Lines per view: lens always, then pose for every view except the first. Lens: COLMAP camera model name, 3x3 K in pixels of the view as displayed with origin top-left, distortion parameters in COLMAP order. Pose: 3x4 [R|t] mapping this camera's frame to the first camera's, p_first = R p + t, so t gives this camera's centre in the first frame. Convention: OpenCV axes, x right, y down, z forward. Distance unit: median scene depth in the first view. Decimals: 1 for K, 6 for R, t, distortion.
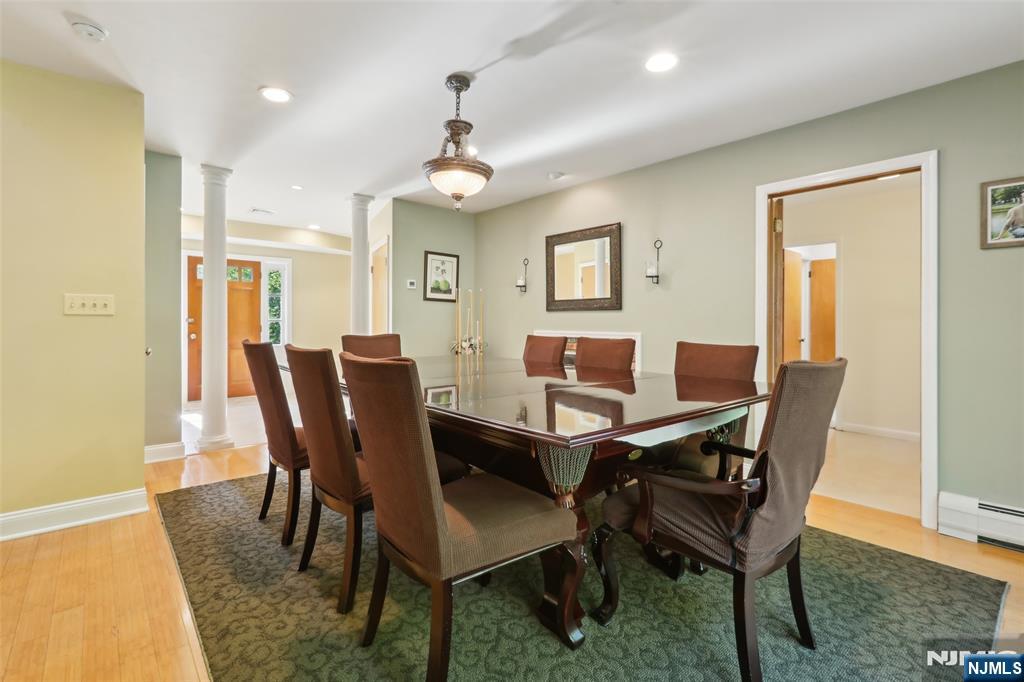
lens RADIAL K [[475.8, 0, 512.7], [0, 475.8, 324.3], [0, 0, 1]] dist [0.001574, 0.001382]
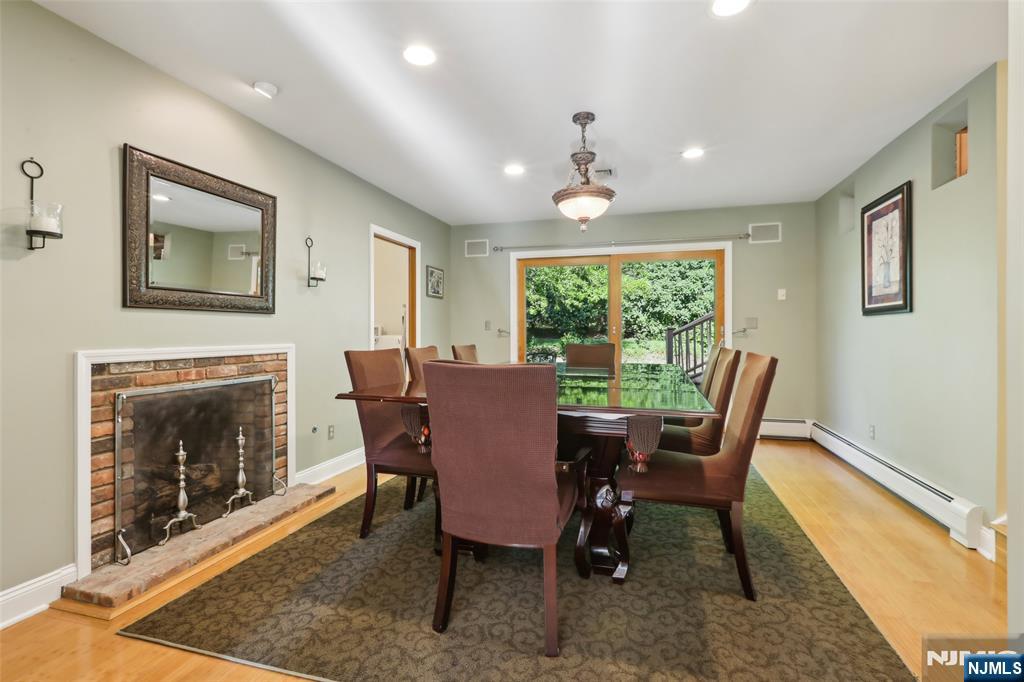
lens RADIAL K [[470.6, 0, 510.3], [0, 470.6, 330.1], [0, 0, 1]] dist [0.002050, 0.000563]
pose [[-0.538159, -0.001758, 0.842842, -0.591525], [0.002442, 0.999990, 0.003645, -0.006485], [-0.842840, 0.004020, -0.538150, 1.073703]]
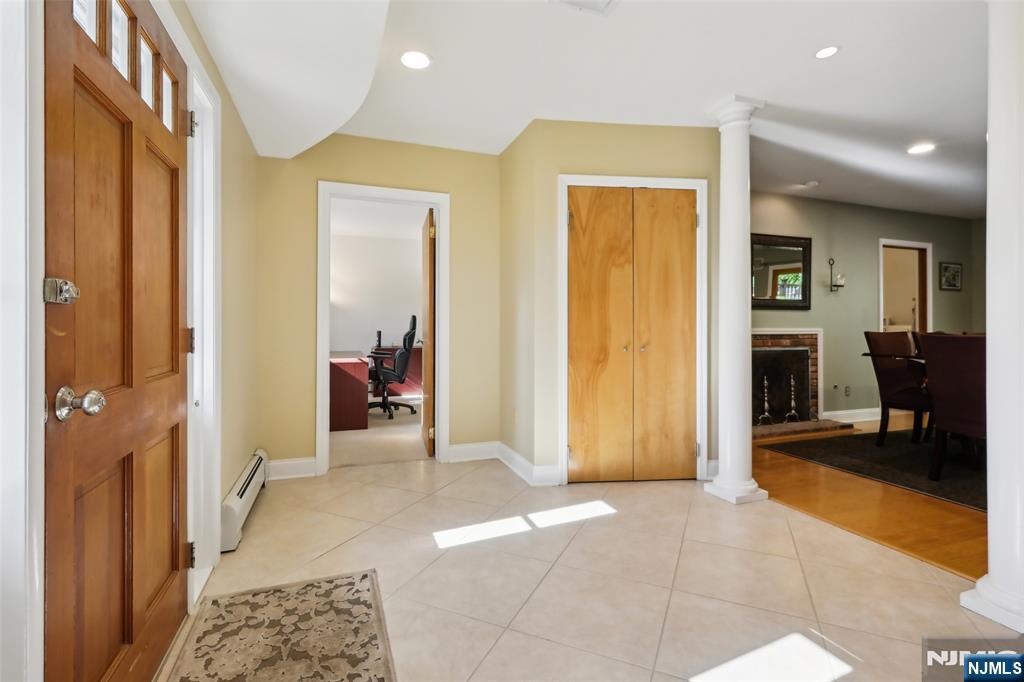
lens RADIAL K [[475.8, 0, 512.7], [0, 475.8, 324.3], [0, 0, 1]] dist [0.001574, 0.001382]
pose [[0.355243, -0.000567, 0.934774, -1.176361], [0.006326, 0.999978, -0.001798, 0.003981], [-0.934753, 0.006552, 0.355239, 1.265649]]
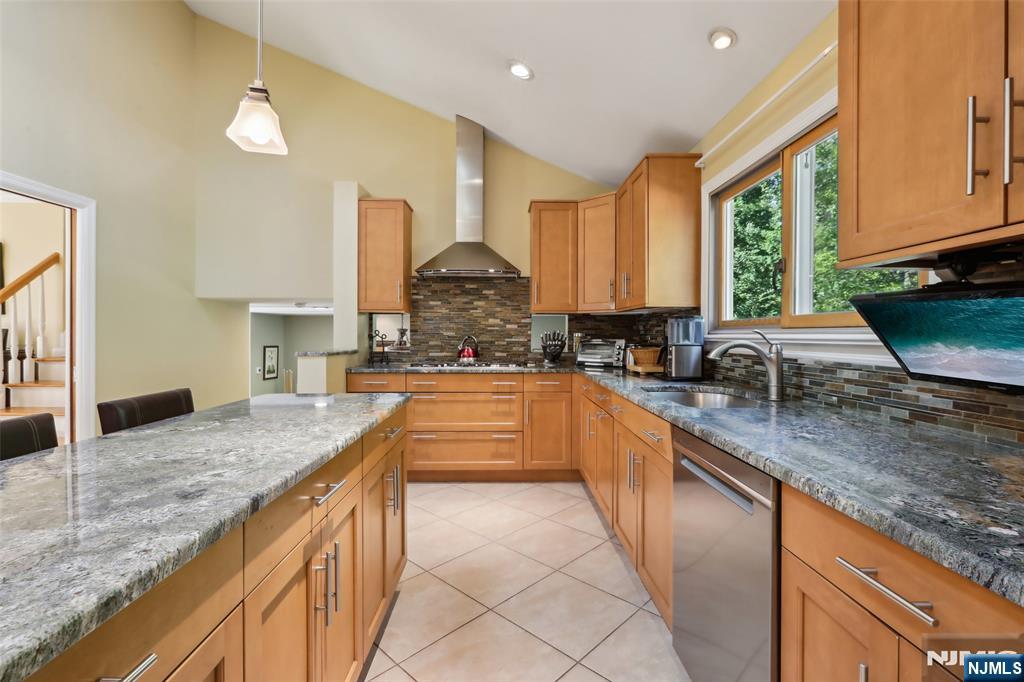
lens RADIAL K [[468.9, 0, 511.7], [0, 468.9, 337.0], [0, 0, 1]] dist [-0.001393, 0.000051]
pose [[0.644249, -0.006828, 0.764785, -1.002495], [0.002953, 0.999975, 0.006440, -0.239393], [-0.764810, -0.001890, 0.644253, -0.627442]]
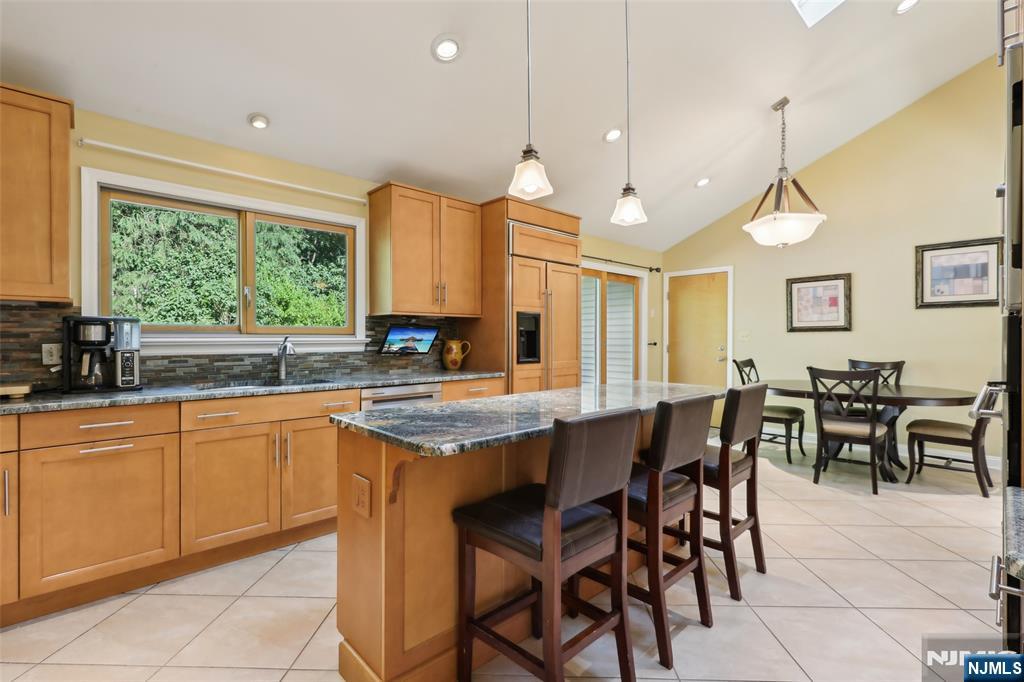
lens RADIAL K [[468.9, 0, 511.7], [0, 468.9, 337.0], [0, 0, 1]] dist [-0.001393, 0.000051]
pose [[-0.999223, -0.004797, -0.039115, -0.819322], [-0.004943, 0.999981, 0.003636, -0.244397], [0.039097, 0.003826, -0.999228, 0.200251]]
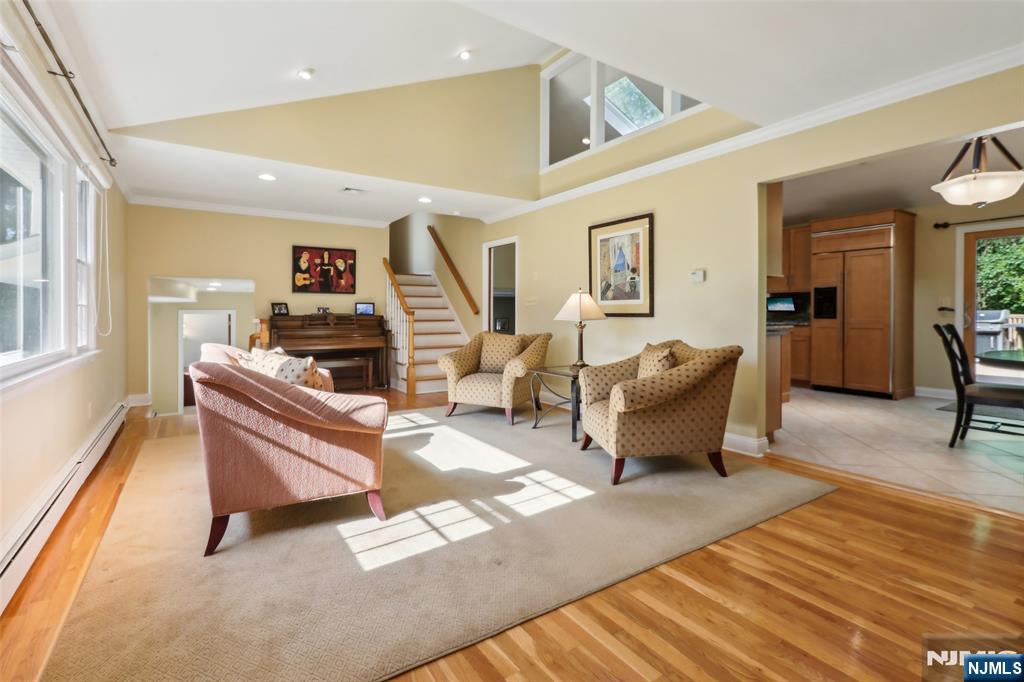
lens RADIAL K [[477.7, 0, 512.2], [0, 477.7, 315.9], [0, 0, 1]] dist [0.003294, 0.001115]
pose [[0.132489, -0.011943, 0.991112, -2.489519], [0.007590, 0.999910, 0.011035, -0.223539], [-0.991155, 0.006060, 0.132568, 0.072935]]
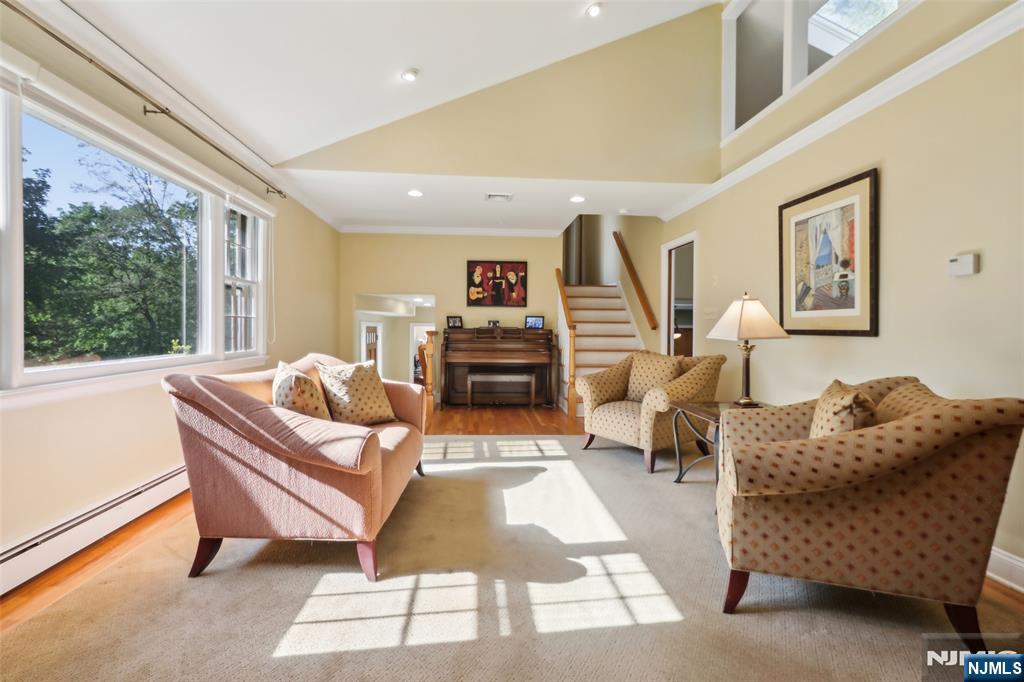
lens RADIAL K [[470.6, 0, 510.3], [0, 470.6, 330.1], [0, 0, 1]] dist [0.002050, 0.000563]
pose [[0.599831, -0.005760, 0.800106, -2.224730], [-0.001513, 0.999964, 0.008333, -0.220511], [-0.800125, -0.006209, 0.599801, -0.077605]]
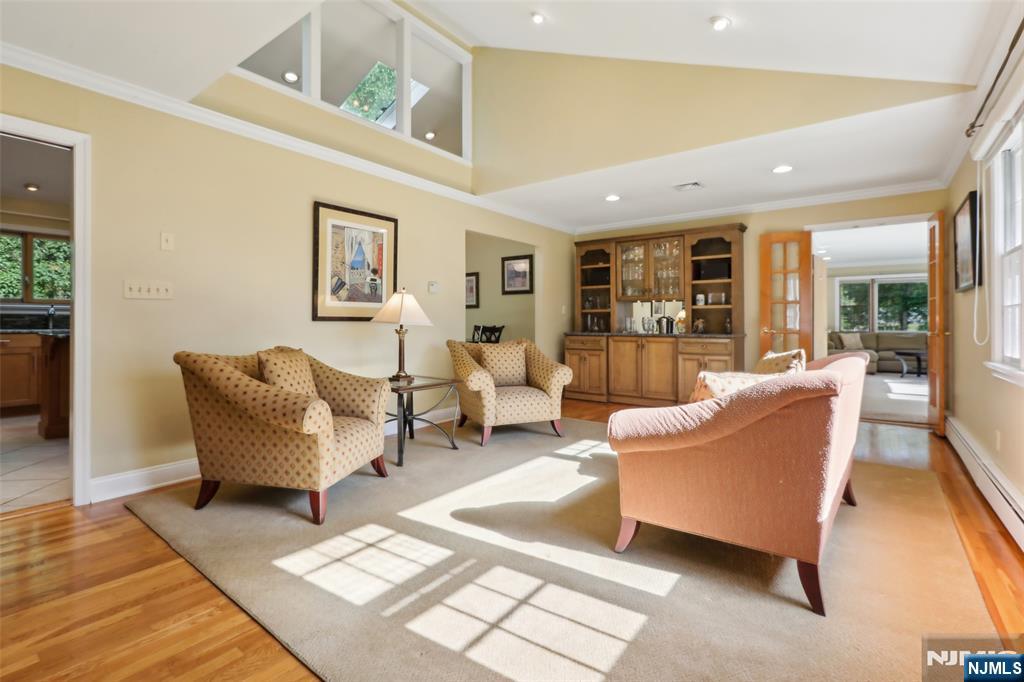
lens RADIAL K [[470.6, 0, 510.3], [0, 470.6, 330.1], [0, 0, 1]] dist [0.002050, 0.000563]
pose [[-0.980161, -0.005256, -0.198131, -1.472062], [-0.009922, 0.999696, 0.022565, -0.213498], [0.197952, 0.024083, -0.979916, 0.975784]]
